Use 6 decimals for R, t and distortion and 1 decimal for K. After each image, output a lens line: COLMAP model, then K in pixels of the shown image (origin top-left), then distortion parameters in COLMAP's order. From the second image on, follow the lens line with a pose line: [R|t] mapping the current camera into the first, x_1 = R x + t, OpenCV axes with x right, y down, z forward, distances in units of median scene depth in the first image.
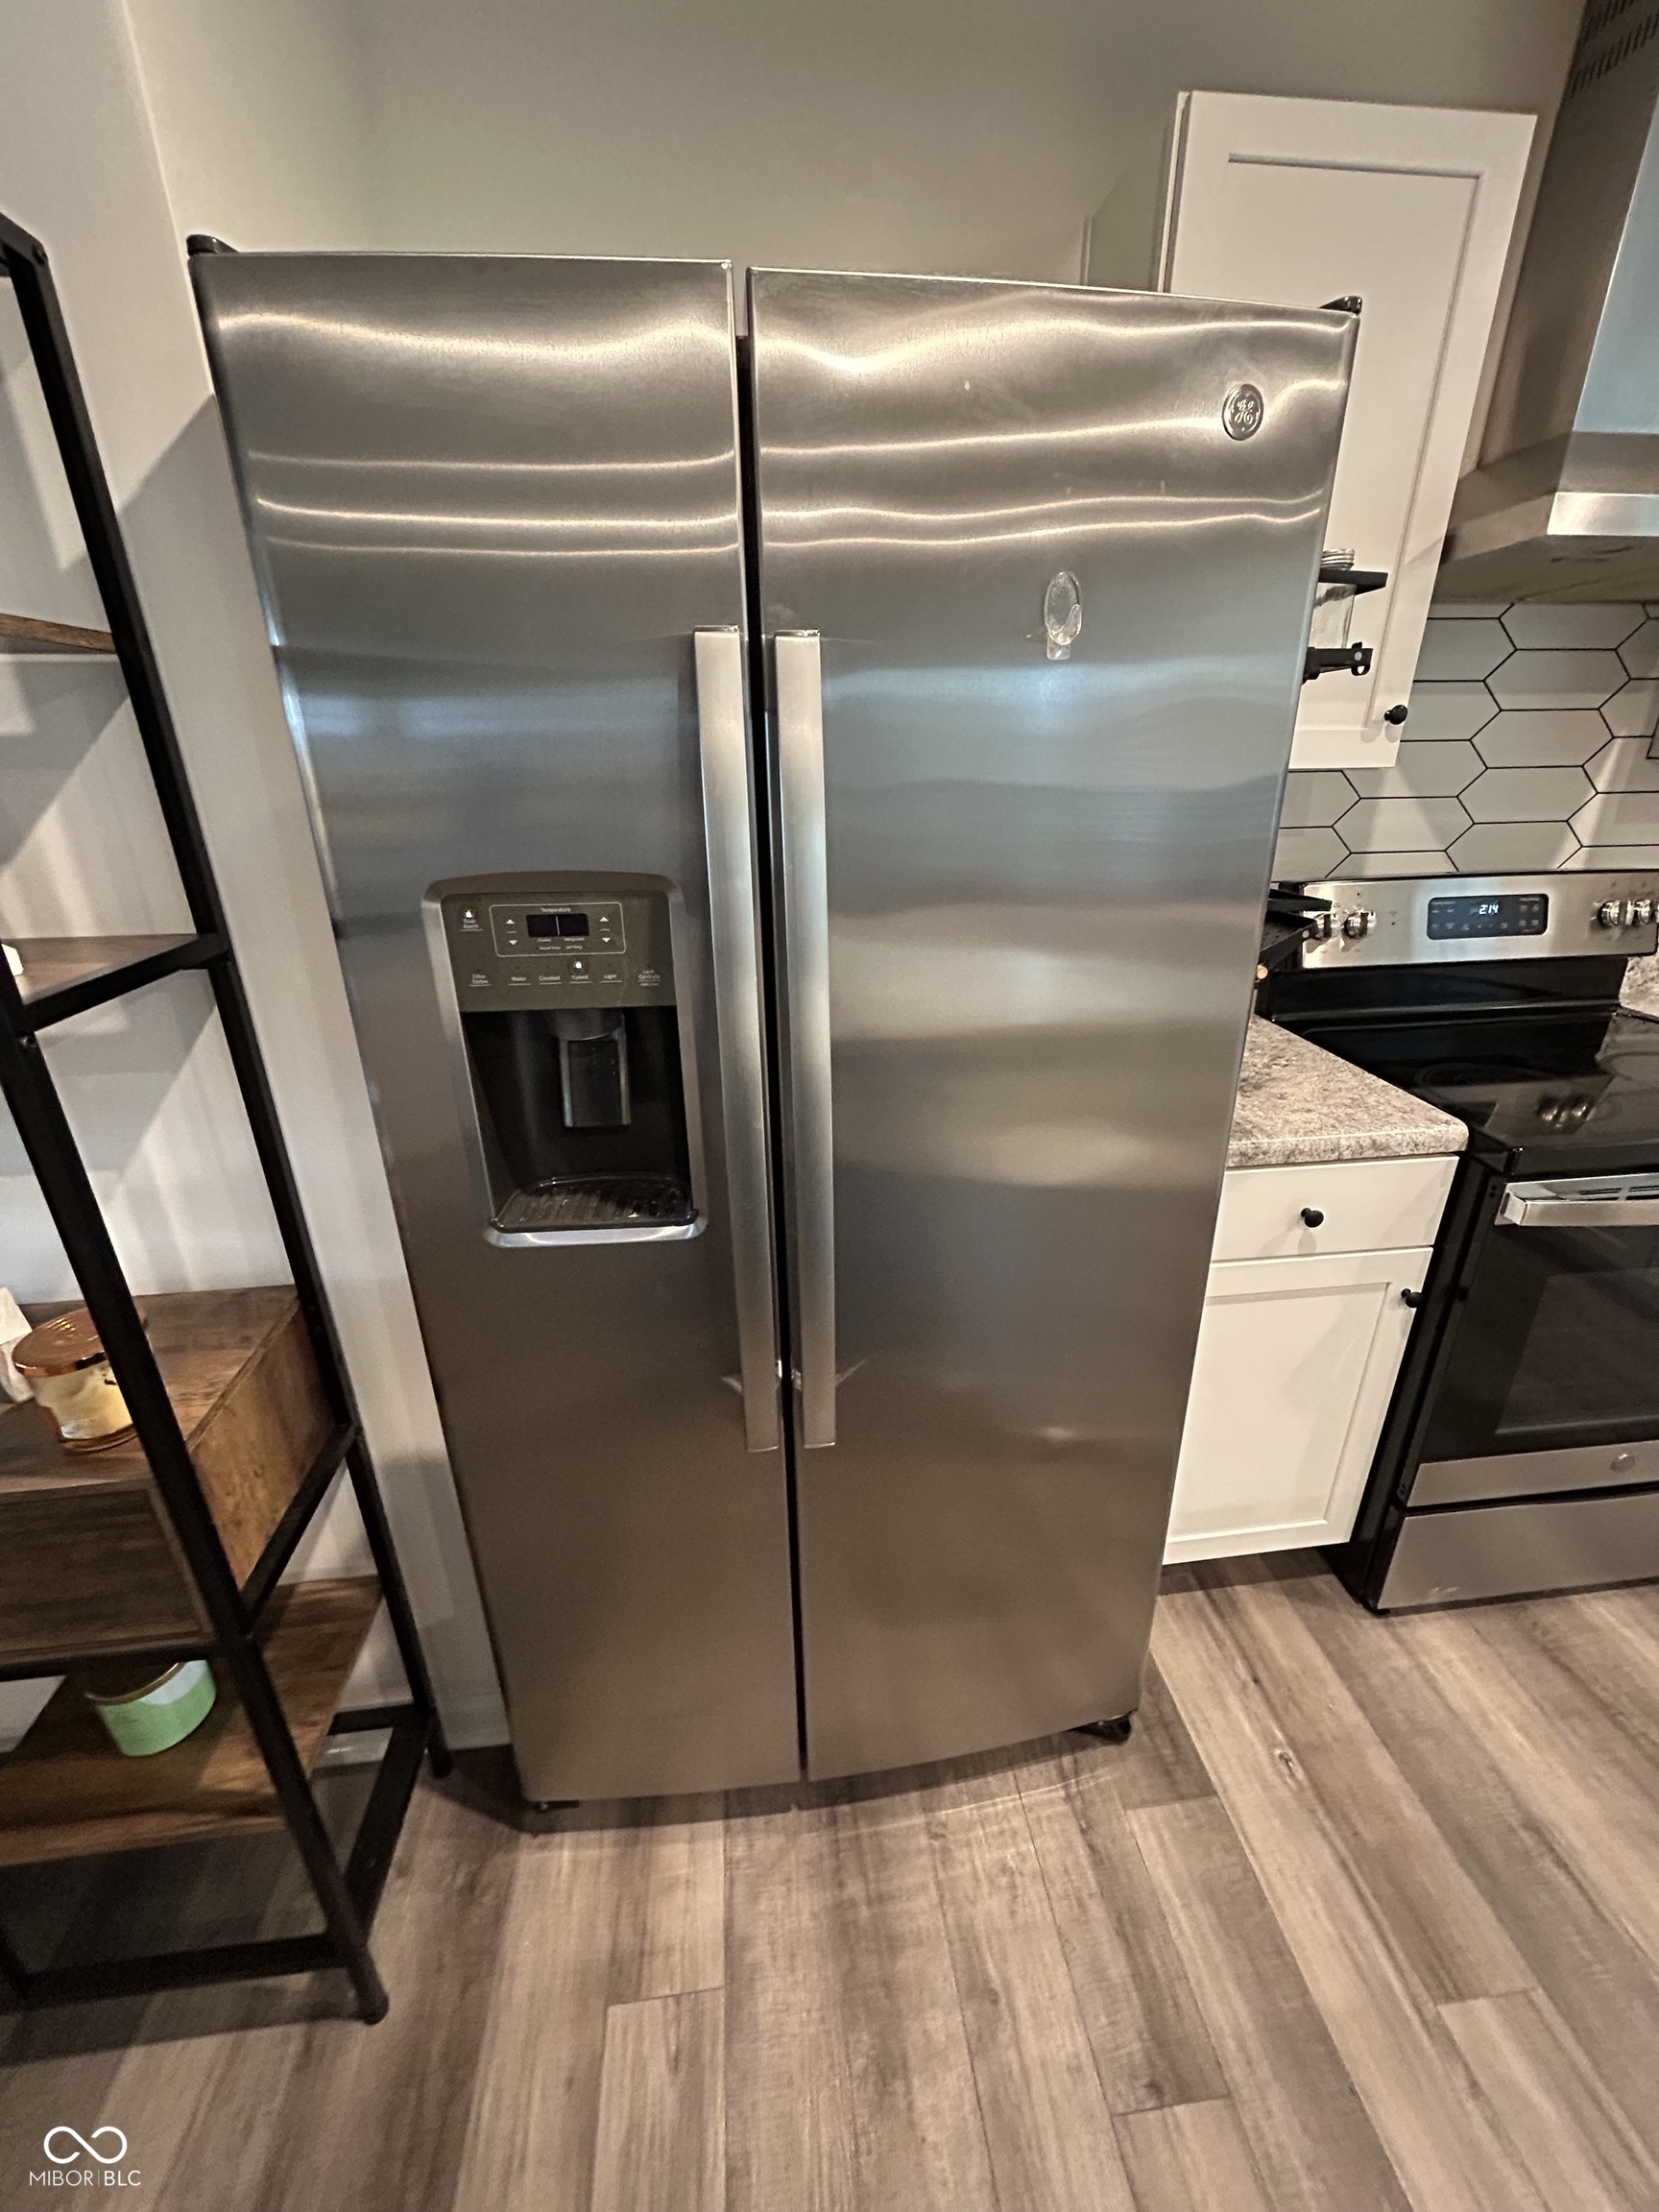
lens RADIAL K [[886.8, 0, 834.5], [0, 886.8, 1108.1], [0, 0, 1]] dist [0.000897, 0.000101]
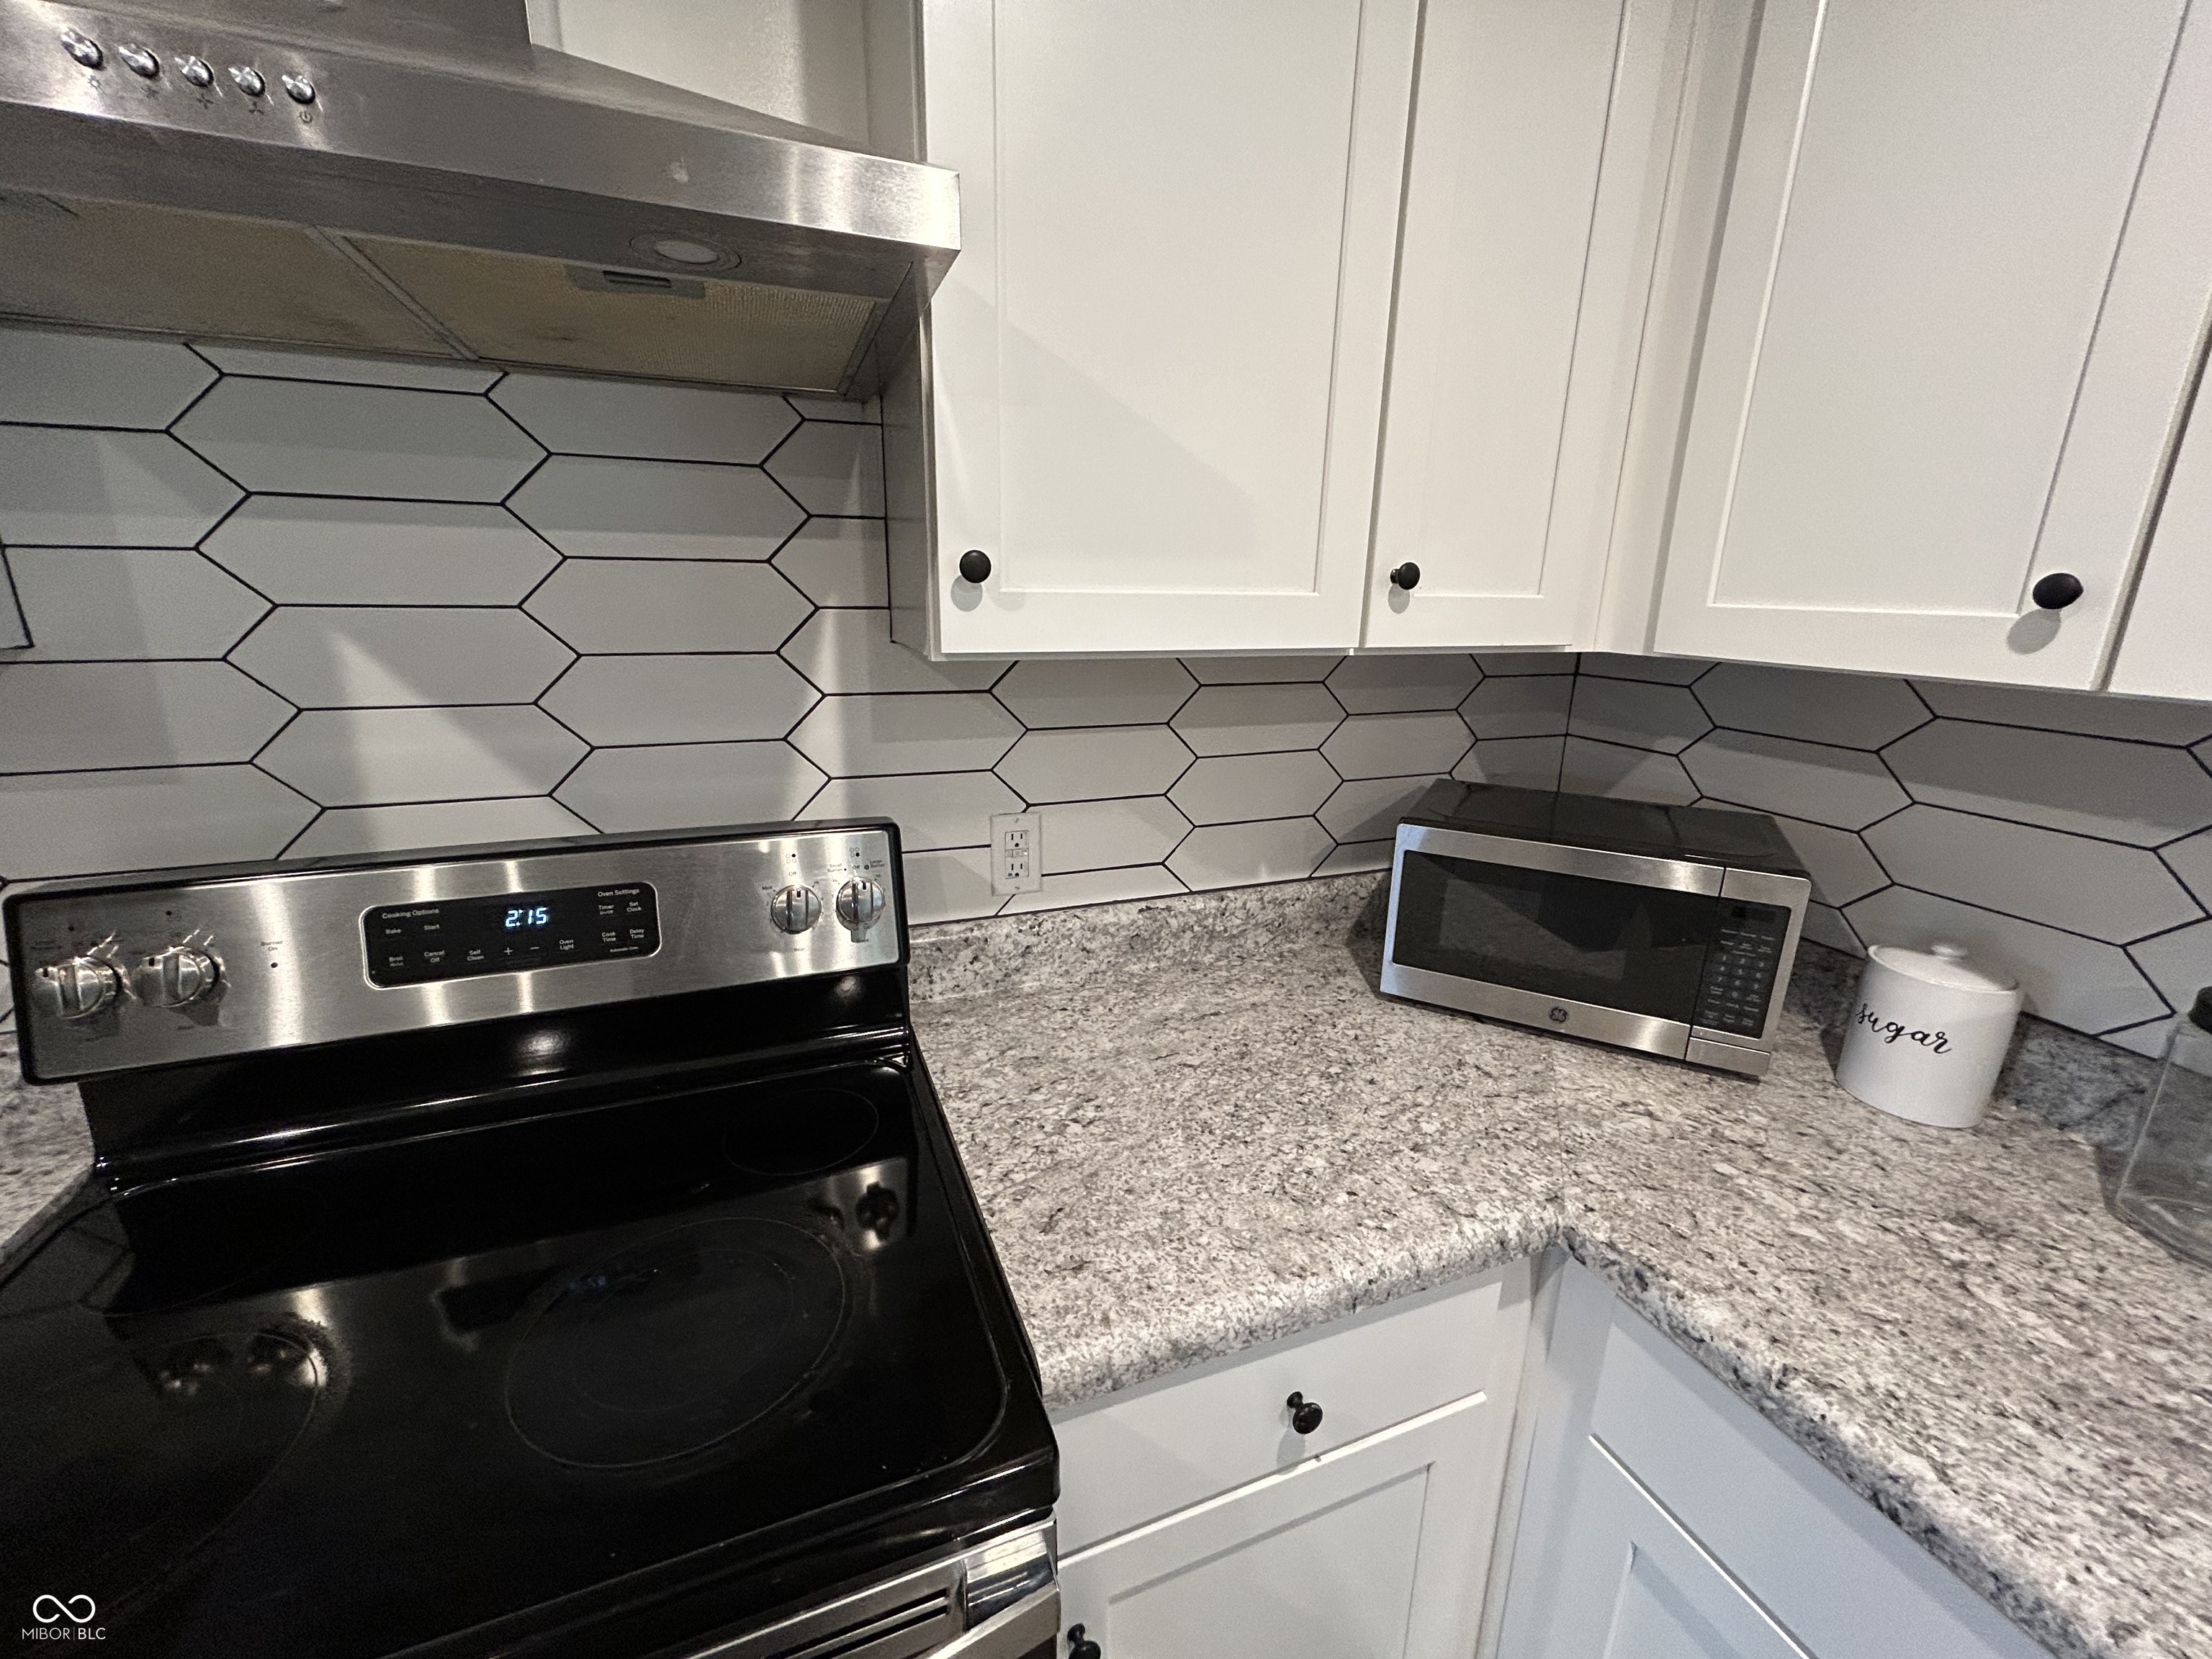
lens RADIAL K [[886.8, 0, 1105.7], [0, 886.8, 825.9], [0, 0, 1]] dist [0.000897, 0.000101]
pose [[0.970083, -0.033516, 0.240449, 0.912280], [0.065008, 0.990118, -0.124261, -0.183330], [-0.233908, 0.136175, 0.962675, 0.392834]]
